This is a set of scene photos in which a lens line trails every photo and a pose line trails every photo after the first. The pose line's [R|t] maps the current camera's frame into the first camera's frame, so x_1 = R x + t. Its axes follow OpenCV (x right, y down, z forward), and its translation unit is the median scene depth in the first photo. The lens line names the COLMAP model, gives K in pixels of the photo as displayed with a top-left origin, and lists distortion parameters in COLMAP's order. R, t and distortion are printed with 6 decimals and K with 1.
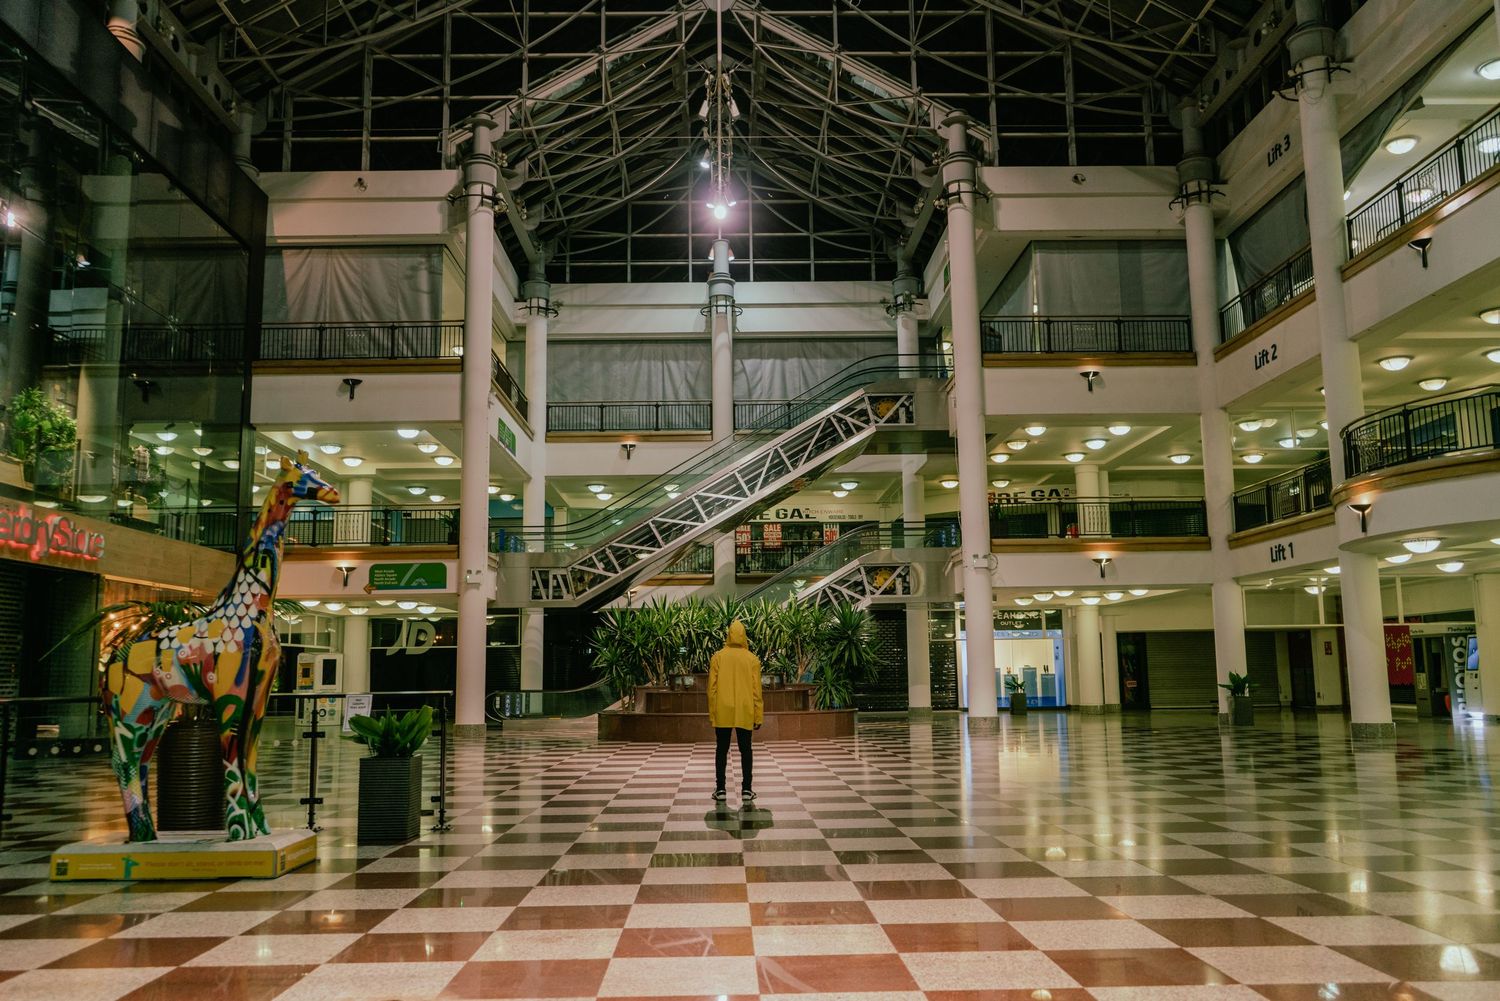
lens RADIAL K [[1235.8, 0, 750.0], [0, 1235.8, 500.5], [0, 0, 1]] dist [-0.006131, -0.001957]
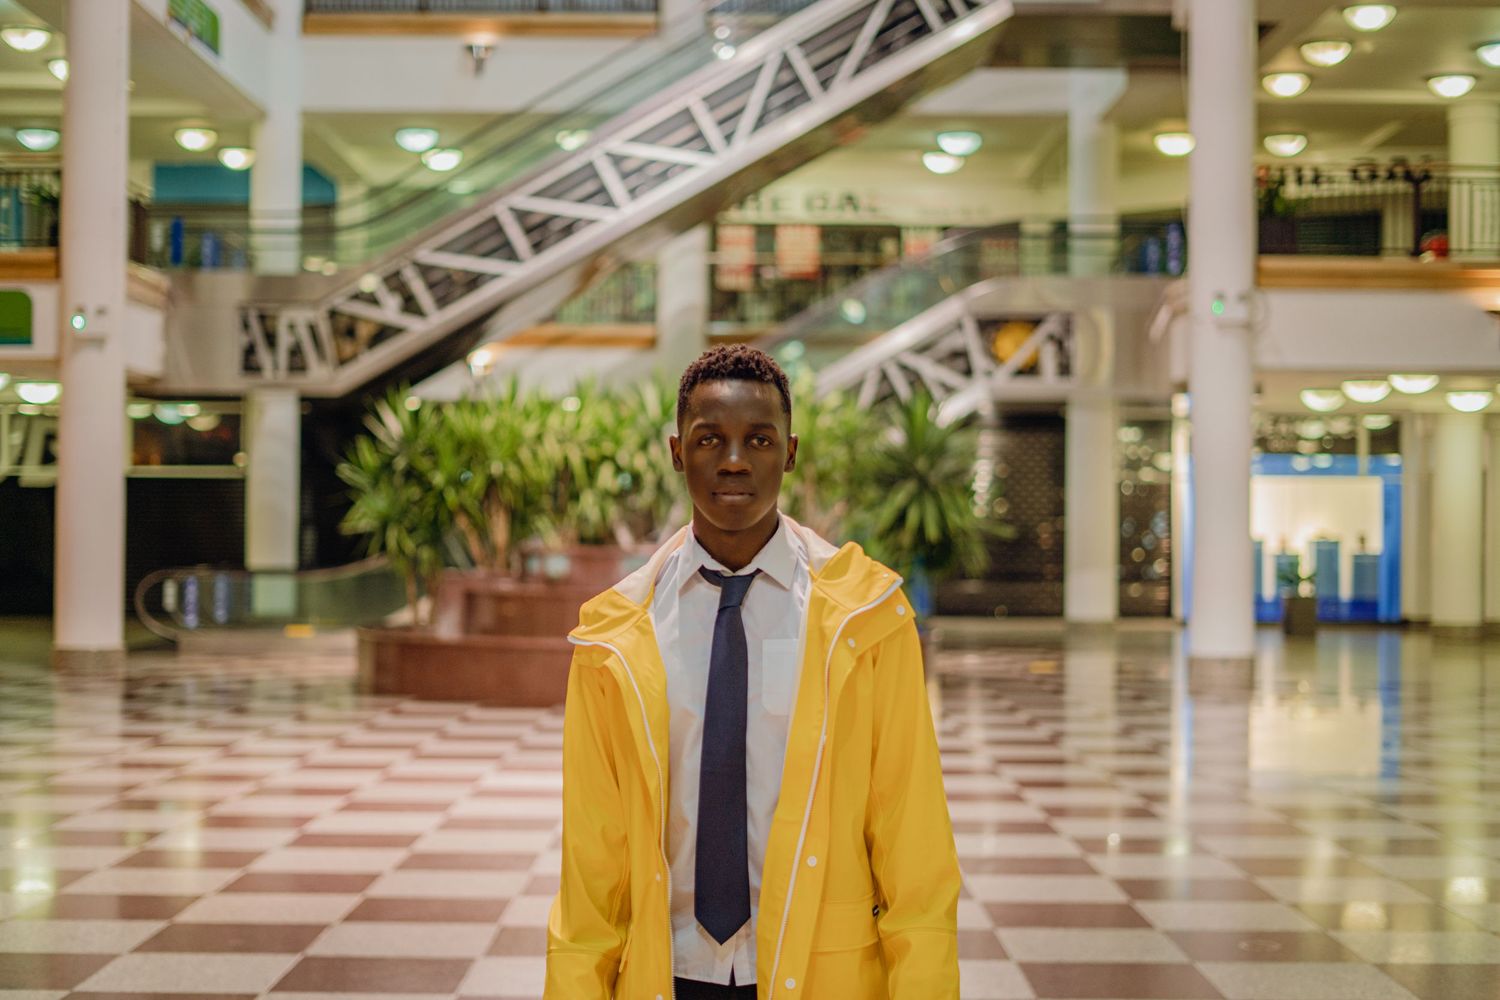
lens RADIAL K [[2352.3, 0, 750.0], [0, 2352.3, 500.0], [0, 0, 1]] dist [0.015955, 0.078211]
pose [[0.999639, 0.020205, -0.017683, 0.024786], [-0.017723, 0.991254, 0.130772, 0.008124], [0.020171, -0.130412, 0.991255, 0.122729]]
